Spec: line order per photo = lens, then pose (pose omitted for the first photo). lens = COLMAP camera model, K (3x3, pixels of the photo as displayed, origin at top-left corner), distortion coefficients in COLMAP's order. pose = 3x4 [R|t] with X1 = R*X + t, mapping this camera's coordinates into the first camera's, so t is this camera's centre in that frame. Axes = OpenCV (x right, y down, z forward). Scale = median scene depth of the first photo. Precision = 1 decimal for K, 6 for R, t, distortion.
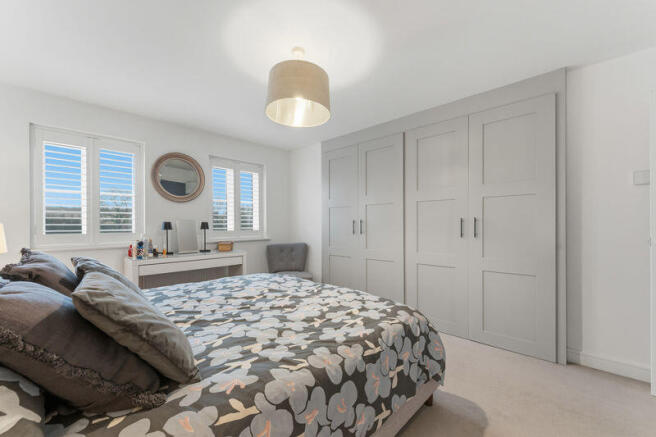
lens RADIAL K [[268.4, 0, 328.3], [0, 268.4, 221.0], [0, 0, 1]] dist [0.000421, 0.000024]
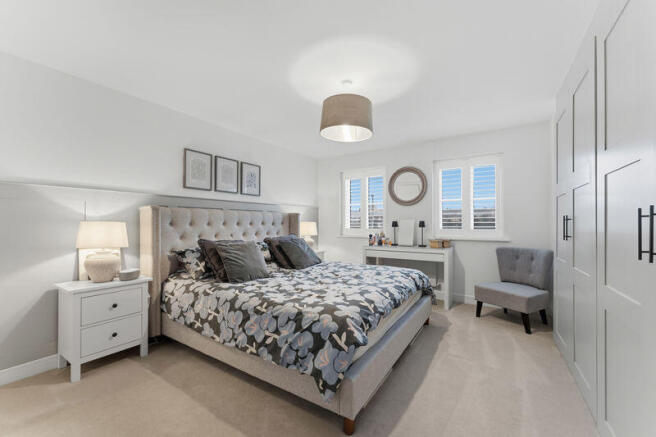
lens RADIAL K [[268.4, 0, 328.3], [0, 268.4, 221.0], [0, 0, 1]] dist [0.000421, 0.000024]
pose [[0.186566, -0.001299, -0.982442, 1.069566], [0.010740, 0.999942, 0.000717, -0.002190], [0.982384, -0.010686, 0.186569, 0.683474]]
